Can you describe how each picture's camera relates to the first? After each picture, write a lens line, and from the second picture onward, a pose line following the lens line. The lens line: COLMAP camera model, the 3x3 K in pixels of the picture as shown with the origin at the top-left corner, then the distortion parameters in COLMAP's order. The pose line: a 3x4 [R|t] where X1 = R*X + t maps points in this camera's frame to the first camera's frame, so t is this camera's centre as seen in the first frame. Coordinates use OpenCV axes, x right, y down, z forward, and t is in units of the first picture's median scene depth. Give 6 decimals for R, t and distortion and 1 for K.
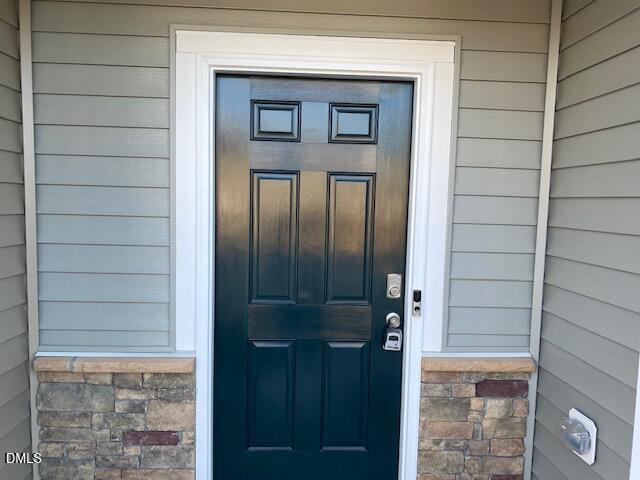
lens RADIAL K [[483.5, 0, 315.6], [0, 483.5, 242.2], [0, 0, 1]] dist [0.070591, -0.093705]
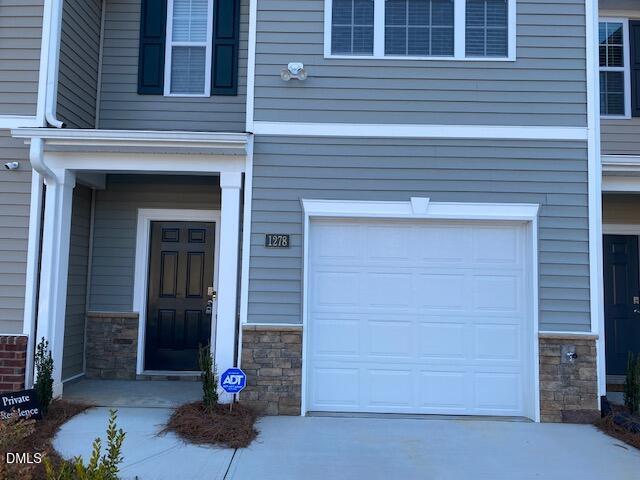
lens RADIAL K [[483.5, 0, 315.6], [0, 483.5, 242.2], [0, 0, 1]] dist [0.070591, -0.093705]
pose [[0.997488, -0.007949, -0.070384, 1.047741], [-0.003429, 0.987096, -0.160091, 0.278293], [0.070748, 0.159930, 0.984590, -1.940048]]
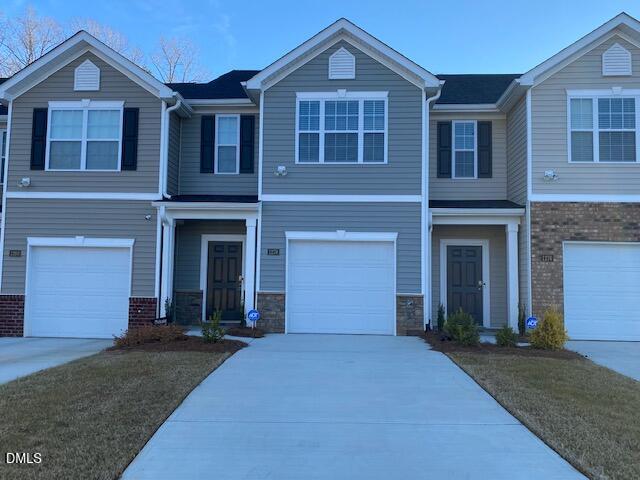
lens RADIAL K [[483.5, 0, 315.6], [0, 483.5, 242.2], [0, 0, 1]] dist [0.070591, -0.093705]
pose [[0.994531, -0.019809, -0.102543, 1.642126], [0.002018, 0.985309, -0.170769, 0.649134], [0.104419, 0.169628, 0.979961, -4.485372]]
